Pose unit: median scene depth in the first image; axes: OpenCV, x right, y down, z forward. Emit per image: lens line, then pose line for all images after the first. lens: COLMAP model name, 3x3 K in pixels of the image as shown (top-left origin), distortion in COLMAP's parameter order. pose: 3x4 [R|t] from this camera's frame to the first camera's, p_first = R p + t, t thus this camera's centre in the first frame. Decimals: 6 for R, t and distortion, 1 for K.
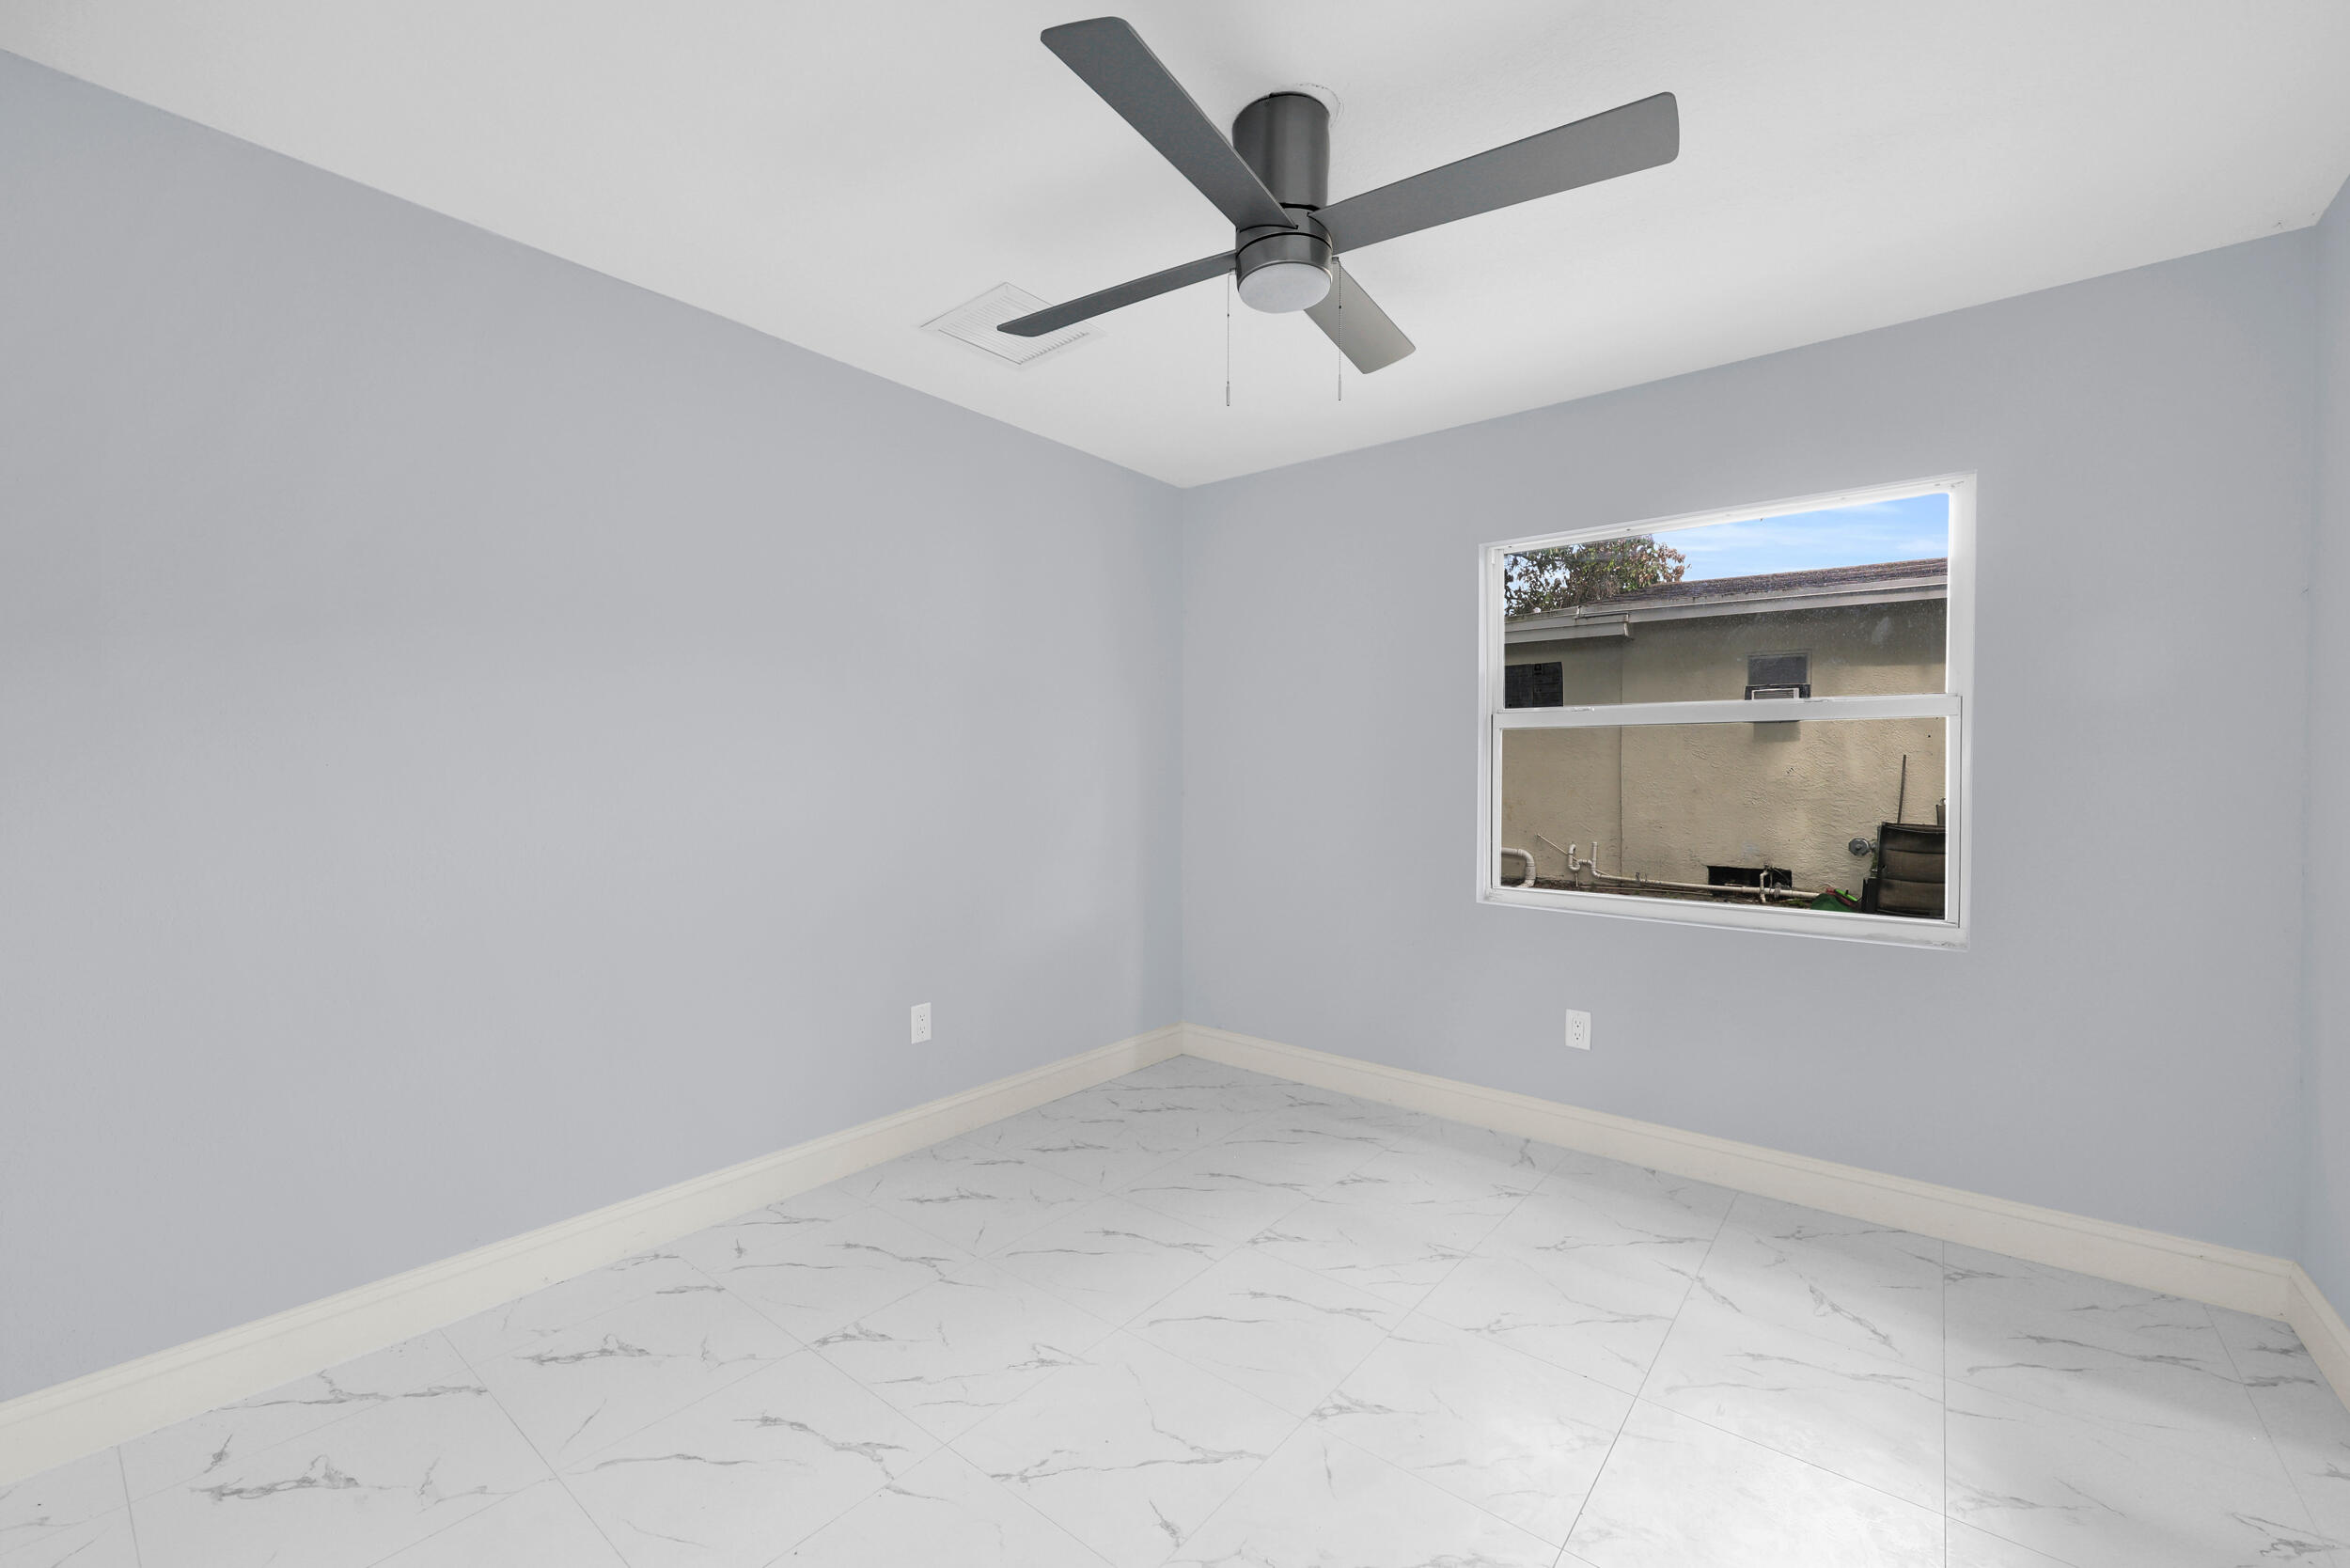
lens RADIAL K [[948.4, 0, 1159.2], [0, 948.4, 780.9], [0, 0, 1]] dist [0.005486, -0.000224]
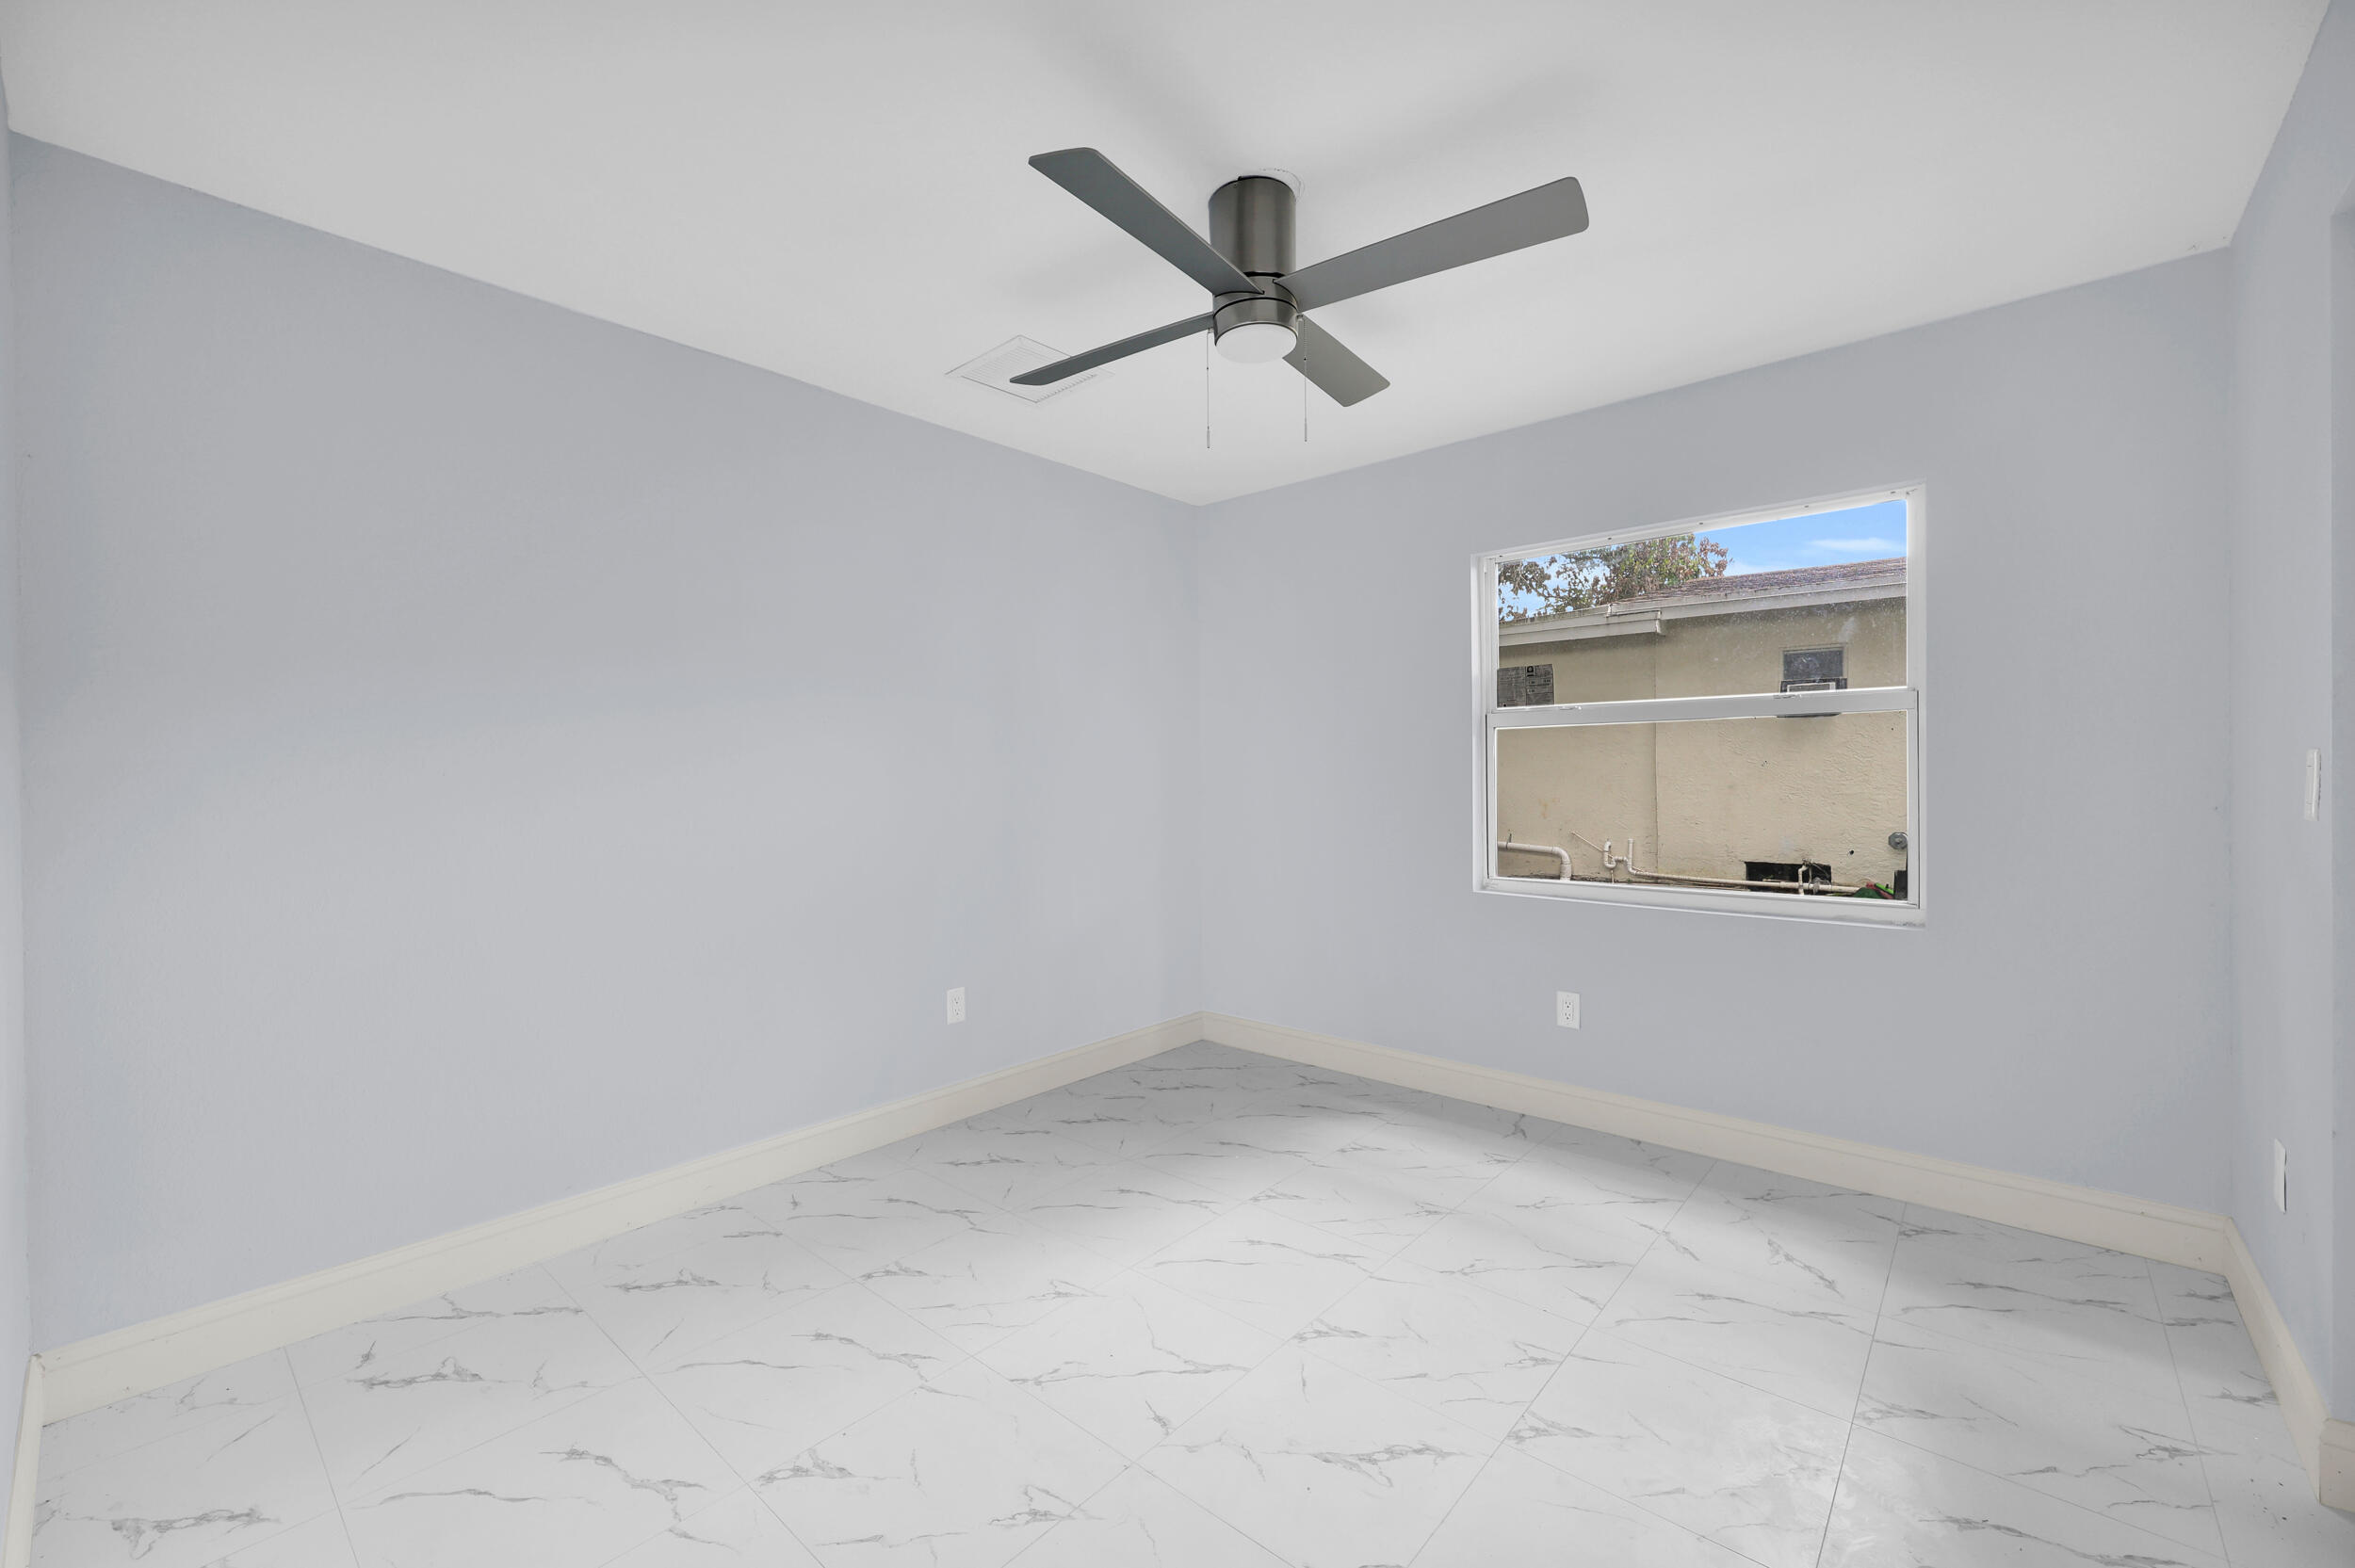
lens RADIAL K [[950.3, 0, 1161.6], [0, 950.3, 780.9], [0, 0, 1]] dist [0.005486, -0.000224]
pose [[0.998942, -0.012912, -0.044138, 0.048705], [0.012717, 0.999908, -0.004691, 0.006472], [0.044195, 0.004124, 0.999014, -0.109433]]
